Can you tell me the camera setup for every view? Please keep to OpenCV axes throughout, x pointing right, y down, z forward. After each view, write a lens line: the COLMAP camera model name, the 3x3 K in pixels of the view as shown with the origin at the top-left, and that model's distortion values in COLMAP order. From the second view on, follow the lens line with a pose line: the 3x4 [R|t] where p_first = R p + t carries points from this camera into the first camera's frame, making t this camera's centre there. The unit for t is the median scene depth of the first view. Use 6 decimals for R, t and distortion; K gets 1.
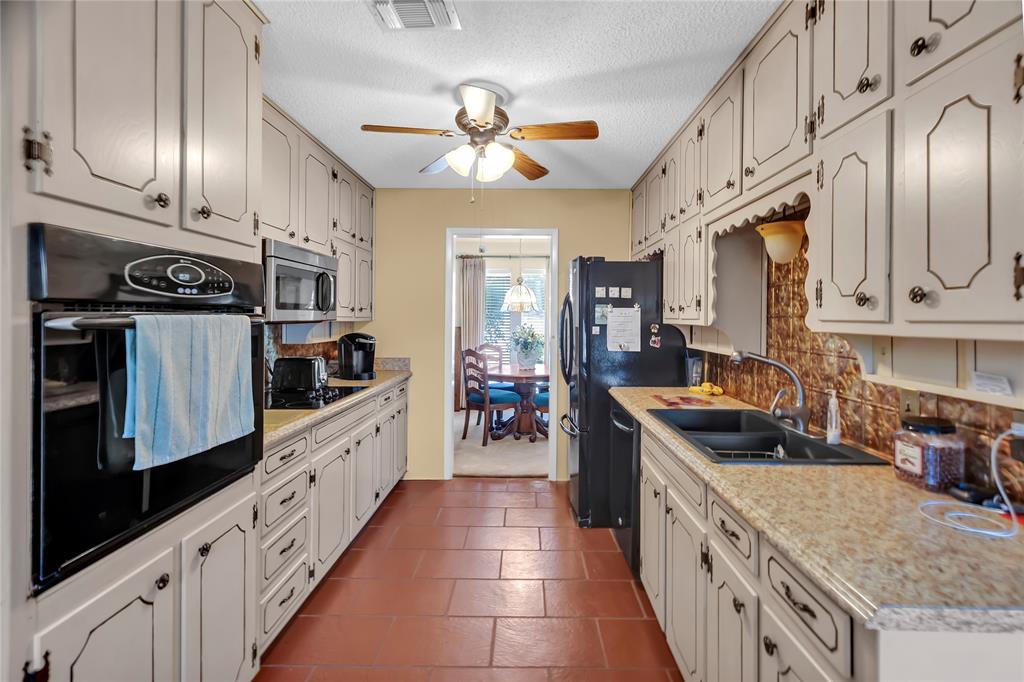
lens RADIAL K [[463.4, 0, 517.8], [0, 463.4, 314.5], [0, 0, 1]] dist [-0.000189, 0.001086]
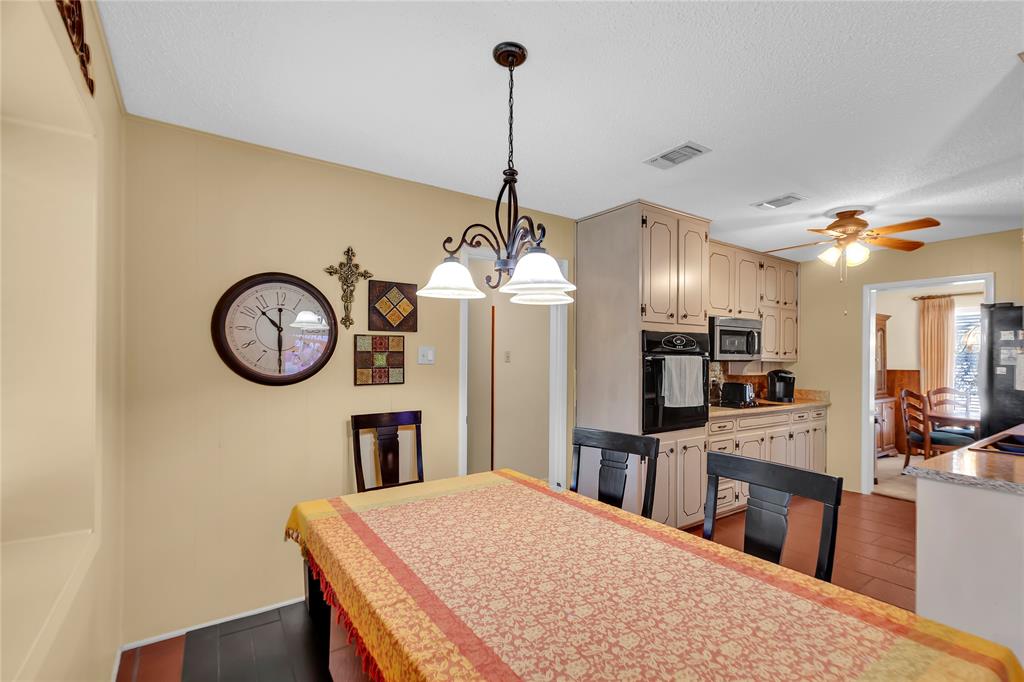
lens RADIAL K [[463.4, 0, 520.4], [0, 463.4, 358.4], [0, 0, 1]] dist [-0.000189, 0.001086]
pose [[0.585327, 0.001272, -0.810796, 0.422934], [-0.001609, 0.999999, 0.000407, 0.006946], [0.810796, 0.001066, 0.585329, -0.603404]]
